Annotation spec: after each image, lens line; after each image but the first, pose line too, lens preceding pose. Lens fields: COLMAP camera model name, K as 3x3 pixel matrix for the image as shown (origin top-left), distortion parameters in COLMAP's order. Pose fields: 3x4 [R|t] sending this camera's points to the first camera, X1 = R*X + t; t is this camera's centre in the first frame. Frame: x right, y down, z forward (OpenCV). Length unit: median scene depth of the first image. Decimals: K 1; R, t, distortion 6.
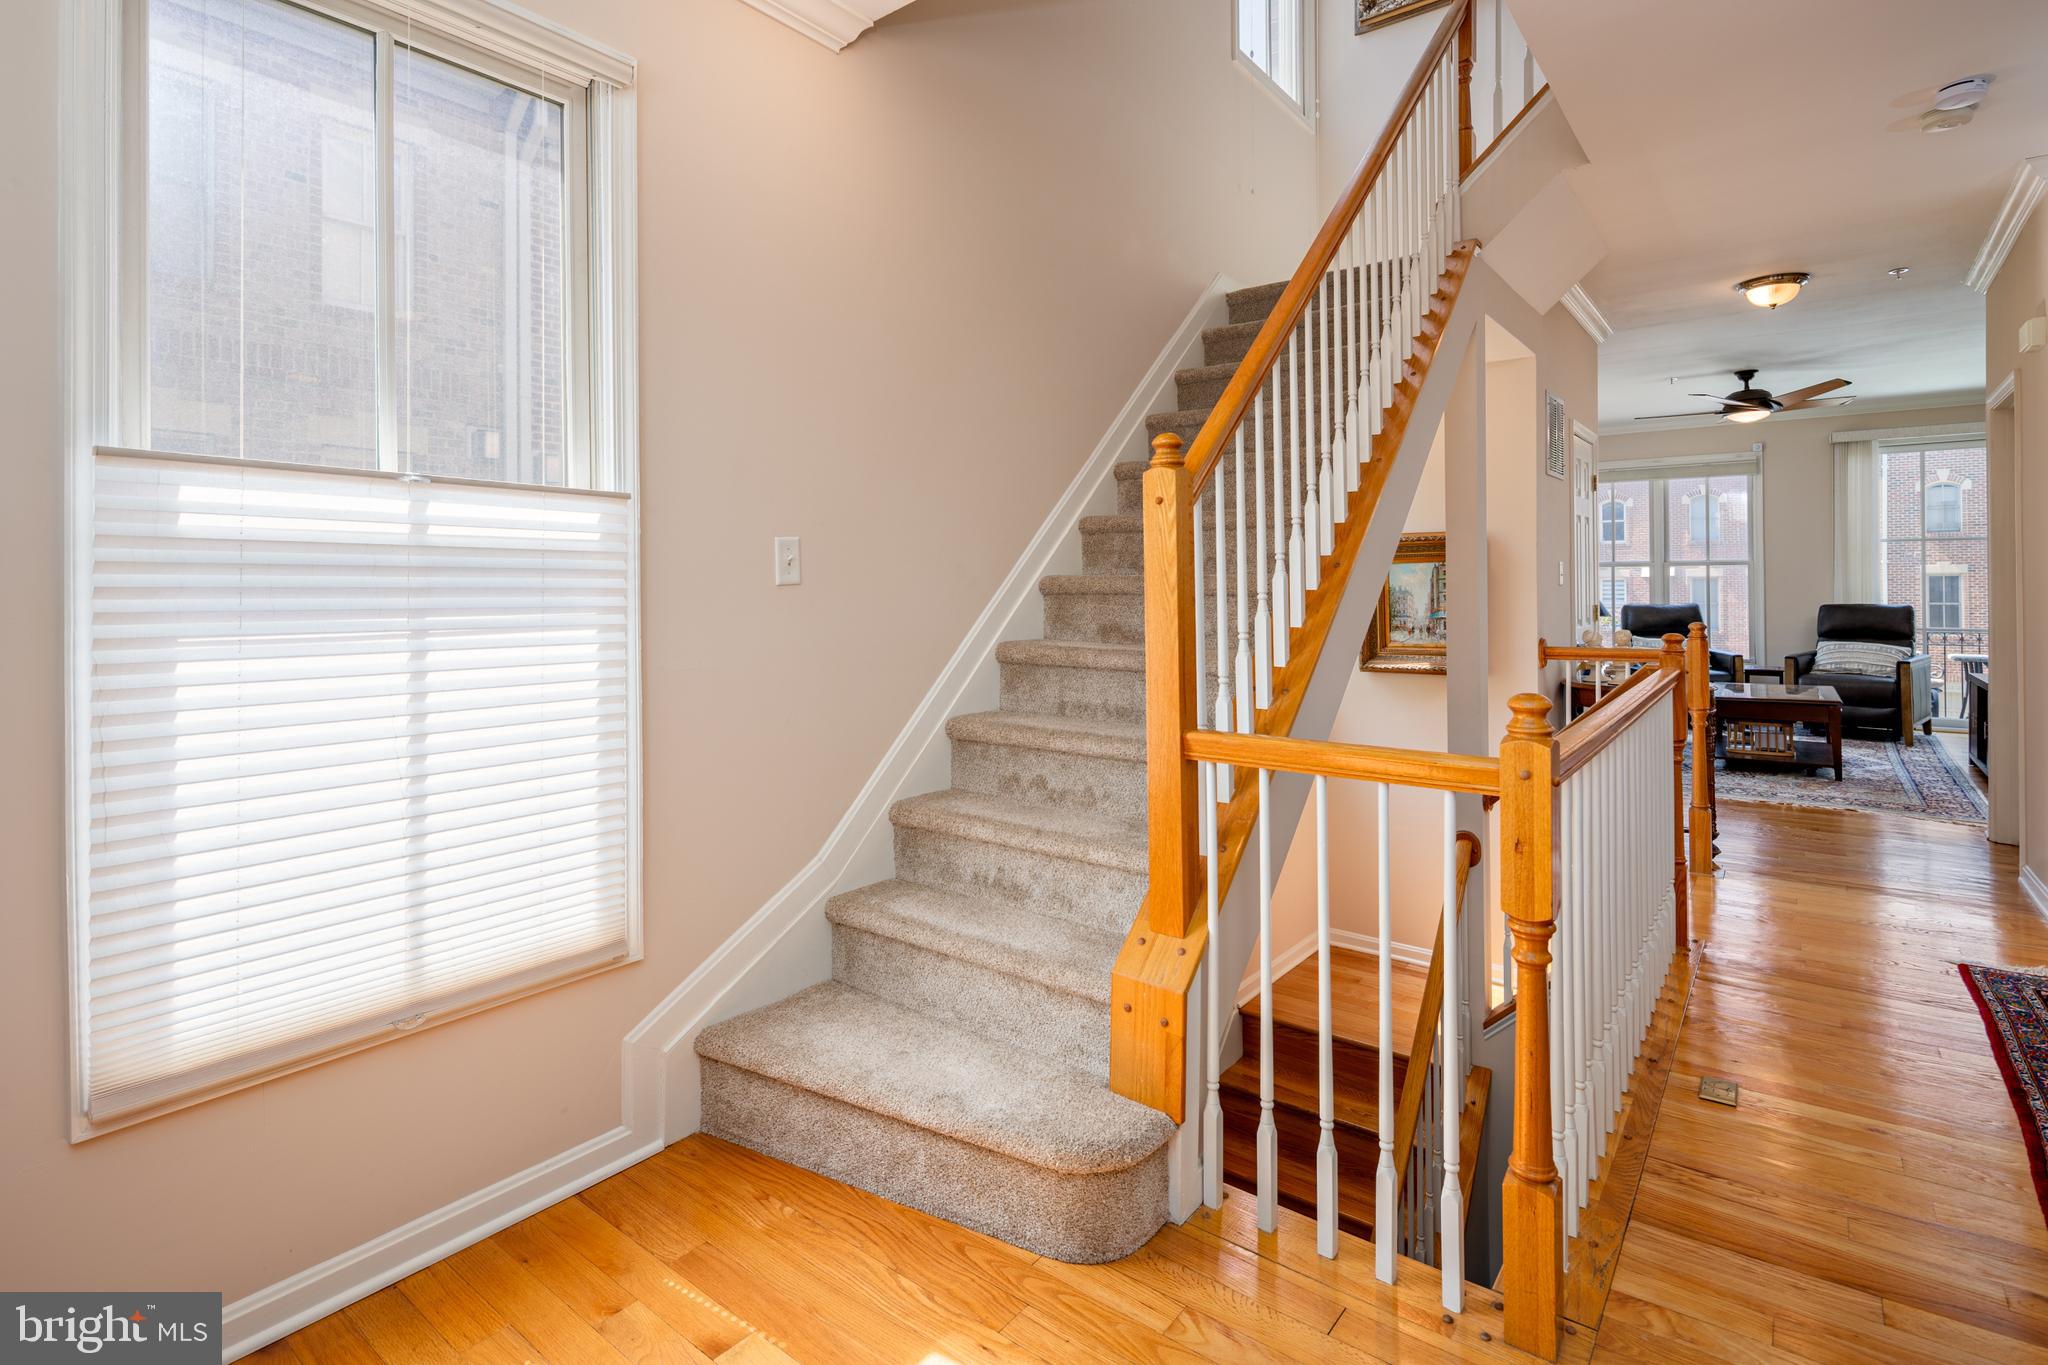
lens RADIAL K [[994.0, 0, 1018.2], [0, 994.0, 576.9], [0, 0, 1]] dist [0.005643, -0.006036]
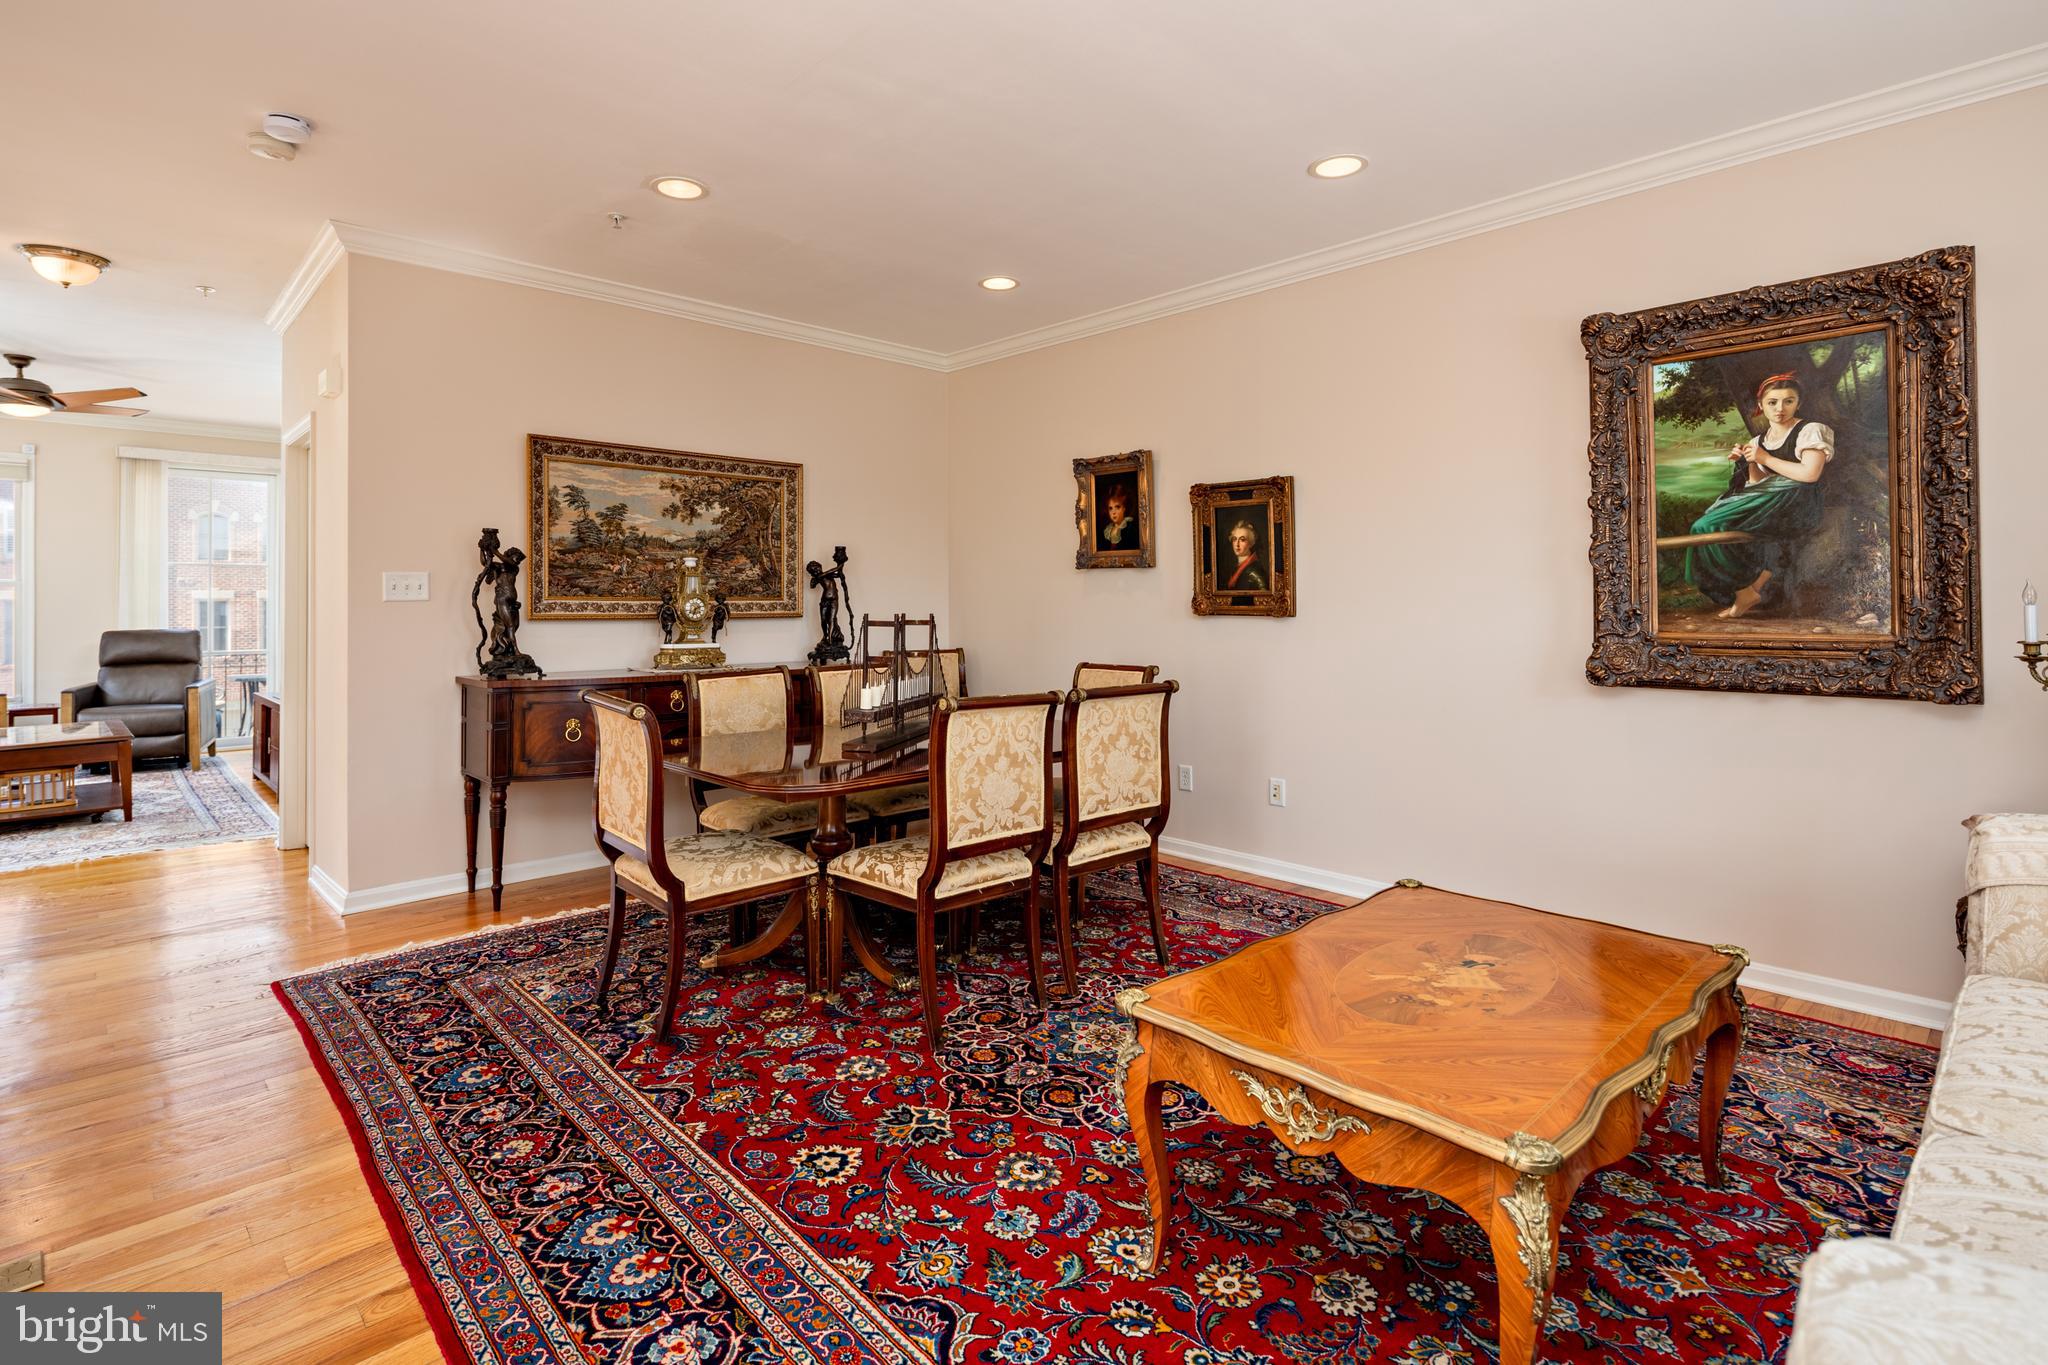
lens RADIAL K [[994.0, 0, 1016.0], [0, 994.0, 594.9], [0, 0, 1]] dist [0.005643, -0.006036]
pose [[0.139621, 0.012277, 0.990129, 0.055540], [-0.005128, 0.999919, -0.011676, 0.002423], [-0.990192, -0.003448, 0.139673, 0.135403]]
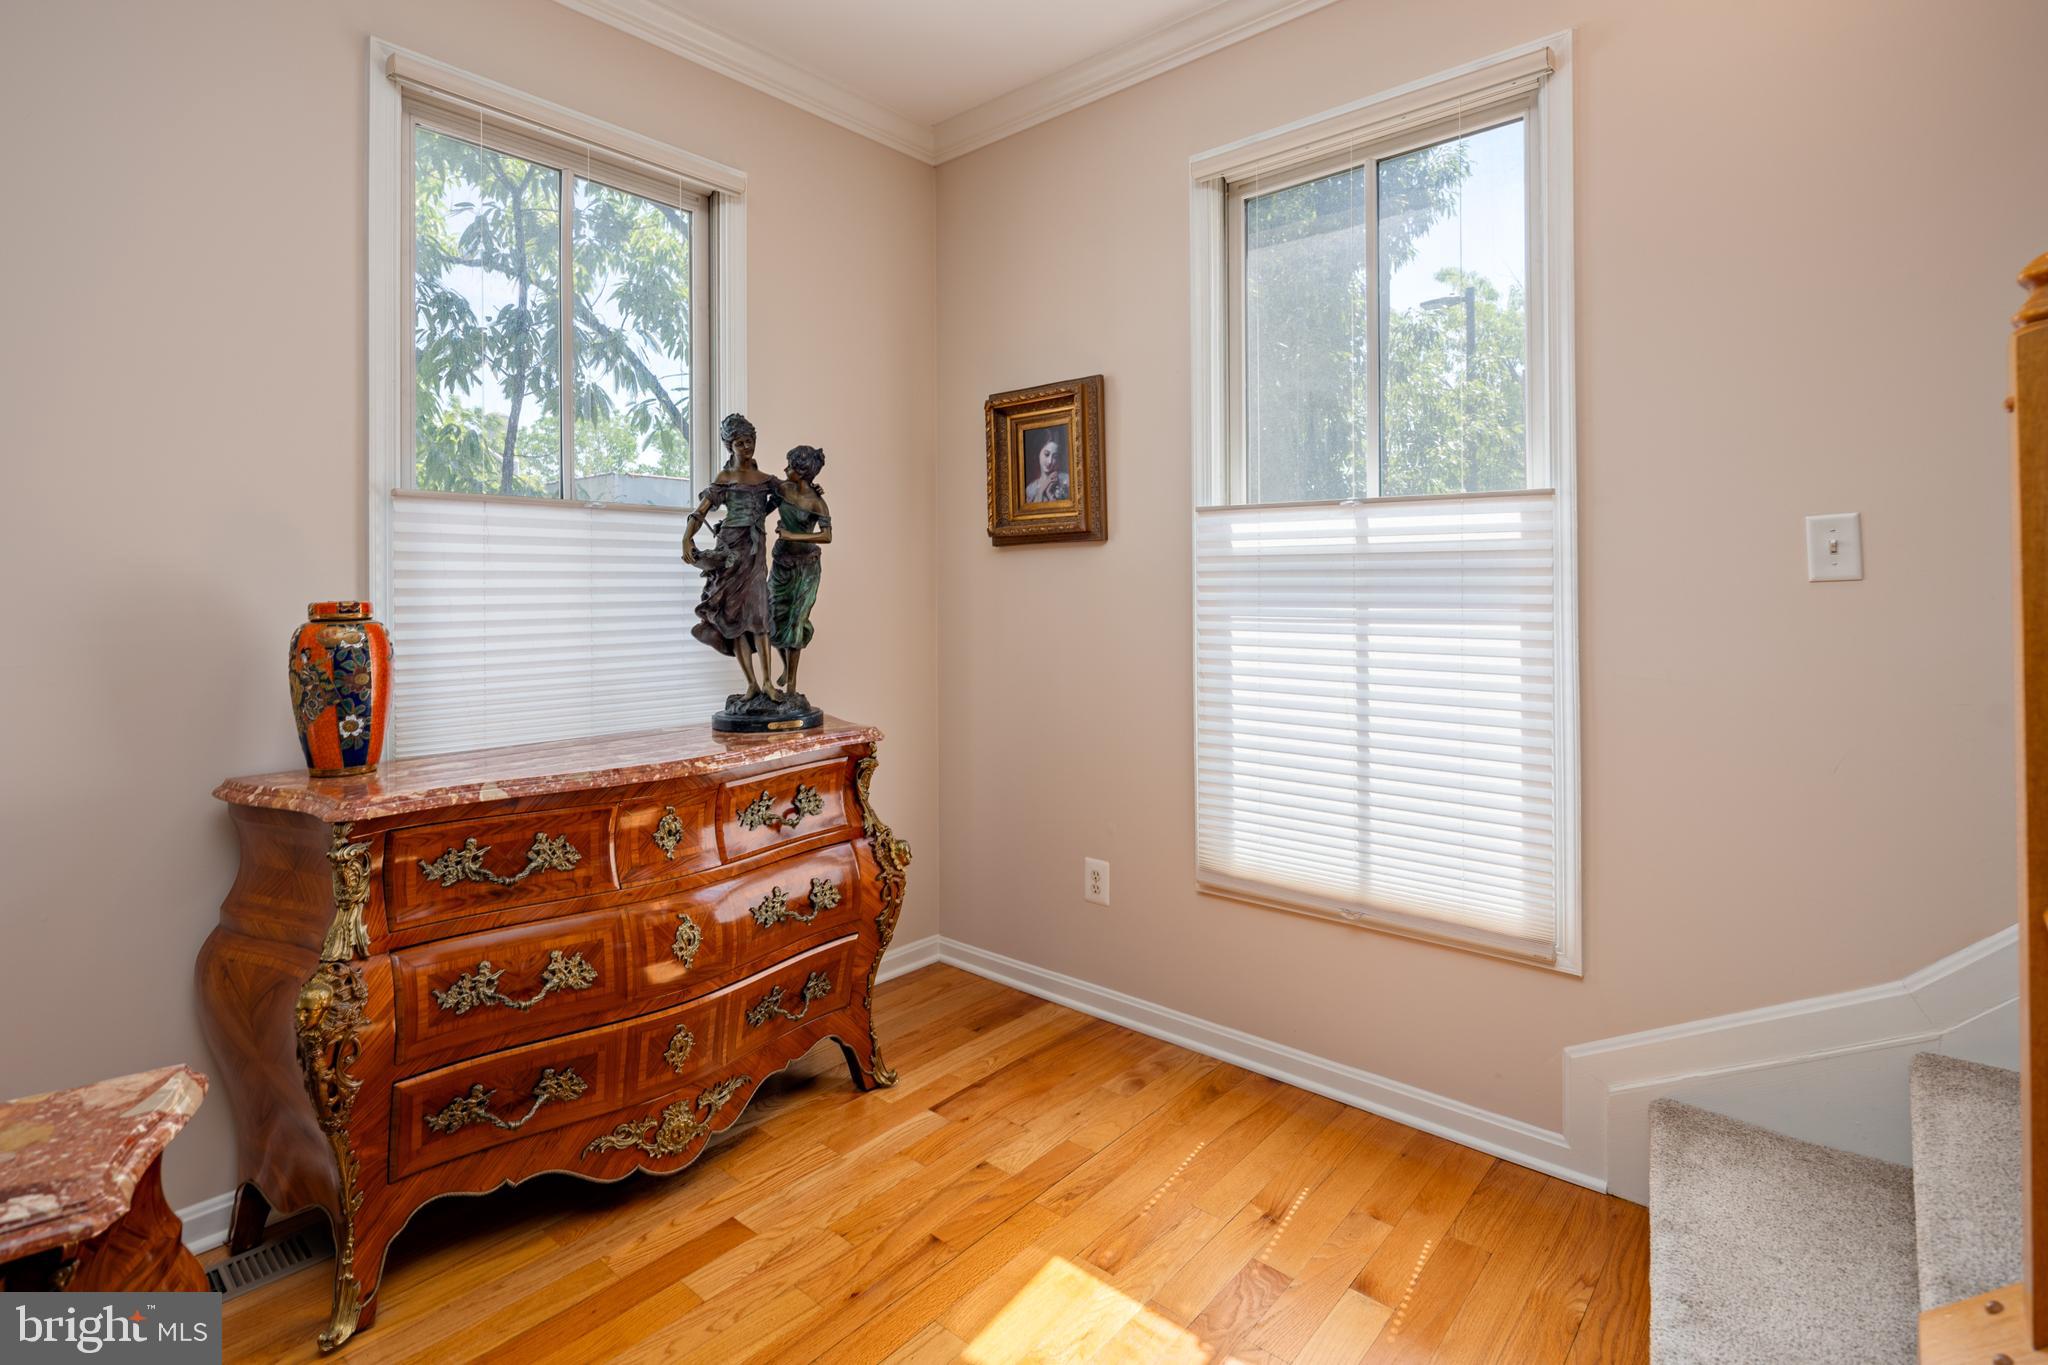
lens RADIAL K [[994.0, 0, 1013.9], [0, 994.0, 588.4], [0, 0, 1]] dist [0.005643, -0.006036]
pose [[-0.051973, 0.004467, -0.998638, 0.508653], [0.015315, 0.999876, 0.003676, 0.002013], [0.998531, -0.015103, -0.052035, 0.437822]]
